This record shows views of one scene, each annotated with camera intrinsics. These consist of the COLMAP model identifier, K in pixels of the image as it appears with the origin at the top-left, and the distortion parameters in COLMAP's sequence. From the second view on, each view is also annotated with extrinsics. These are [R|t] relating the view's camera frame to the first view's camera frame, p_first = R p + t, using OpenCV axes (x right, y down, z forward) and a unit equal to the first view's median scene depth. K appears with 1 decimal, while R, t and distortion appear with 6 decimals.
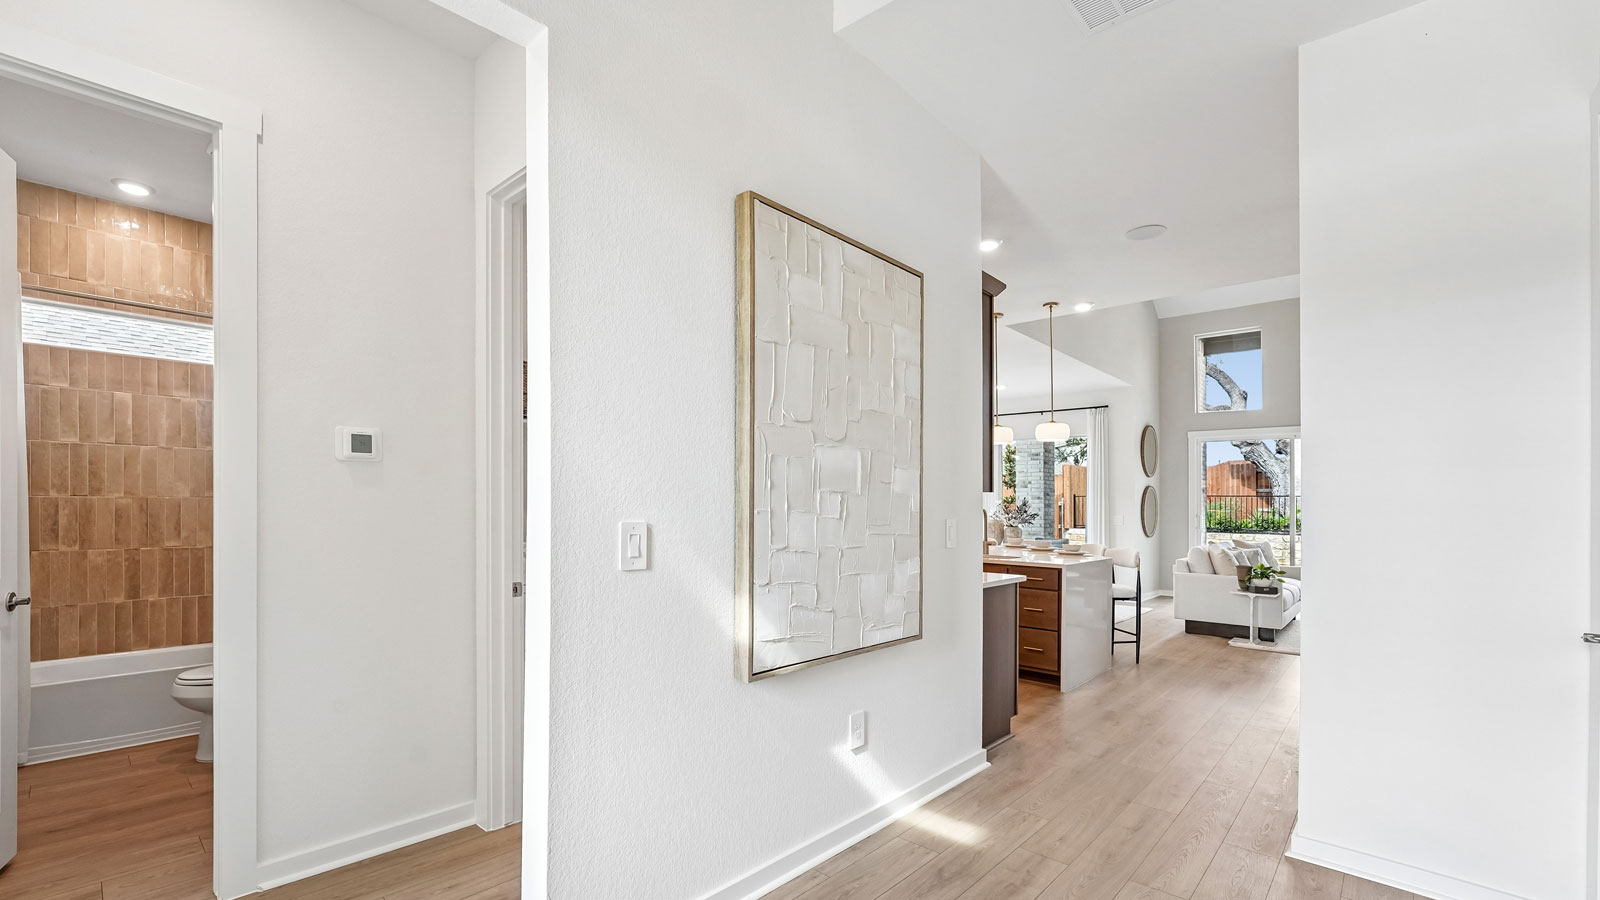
lens RADIAL K [[688.7, 0, 782.1], [0, 688.7, 504.7], [0, 0, 1]] dist [-0.013681, 0.001700]
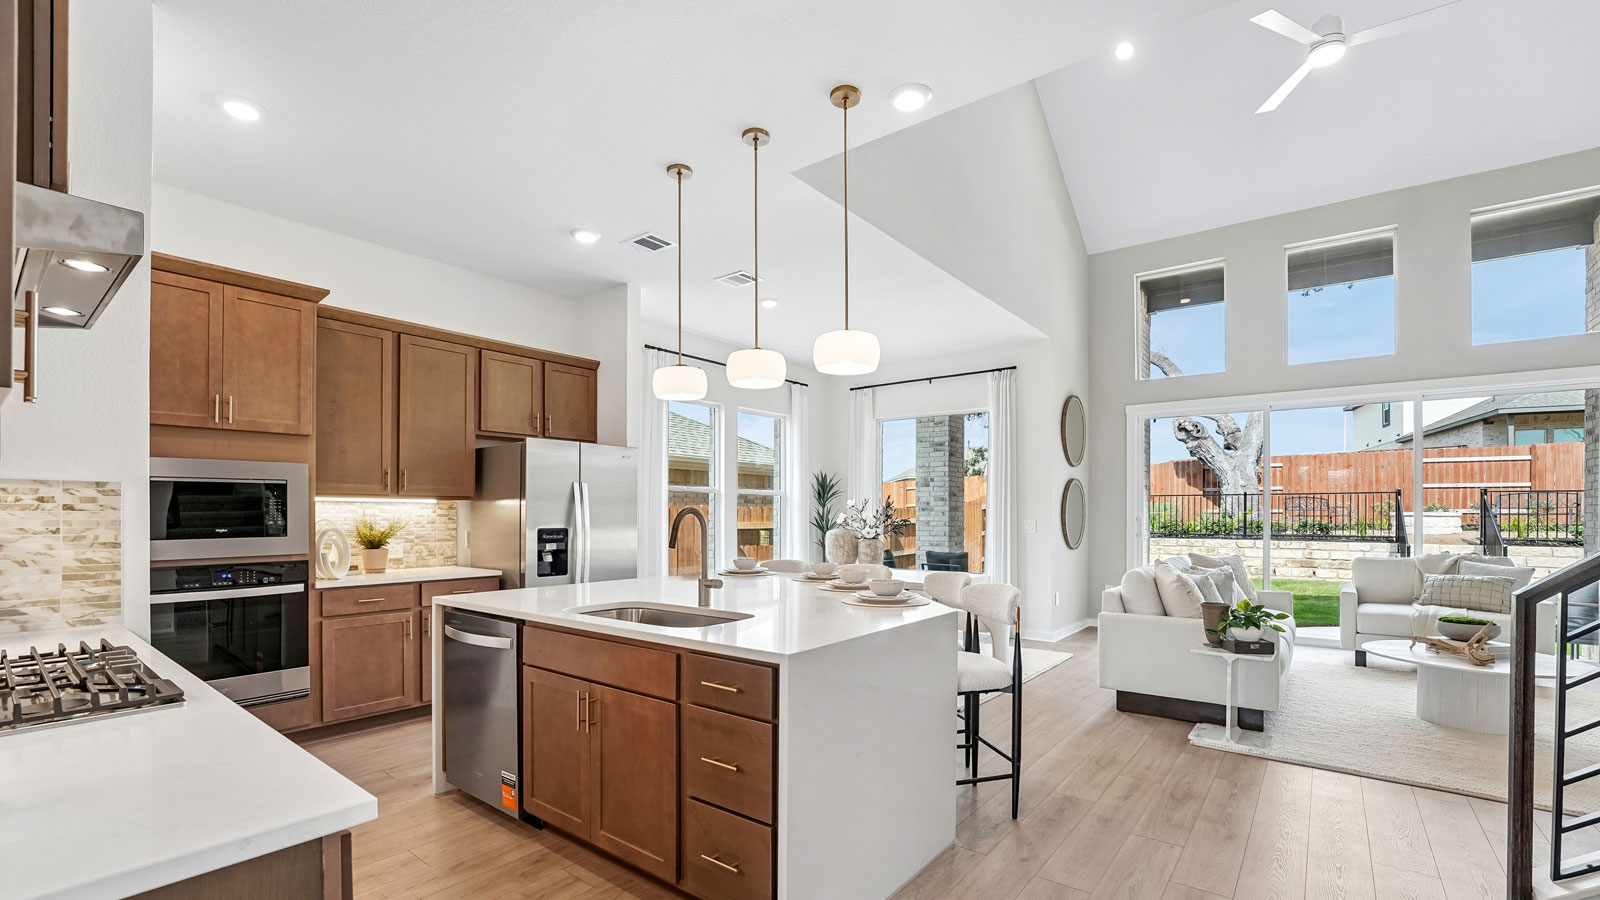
lens RADIAL K [[688.7, 0, 766.1], [0, 688.7, 524.7], [0, 0, 1]] dist [-0.013681, 0.001700]
pose [[0.998889, -0.012261, 0.045512, 0.213600], [0.011458, 0.999775, 0.017863, 0.005924], [-0.045720, -0.017322, 0.998804, 0.347522]]
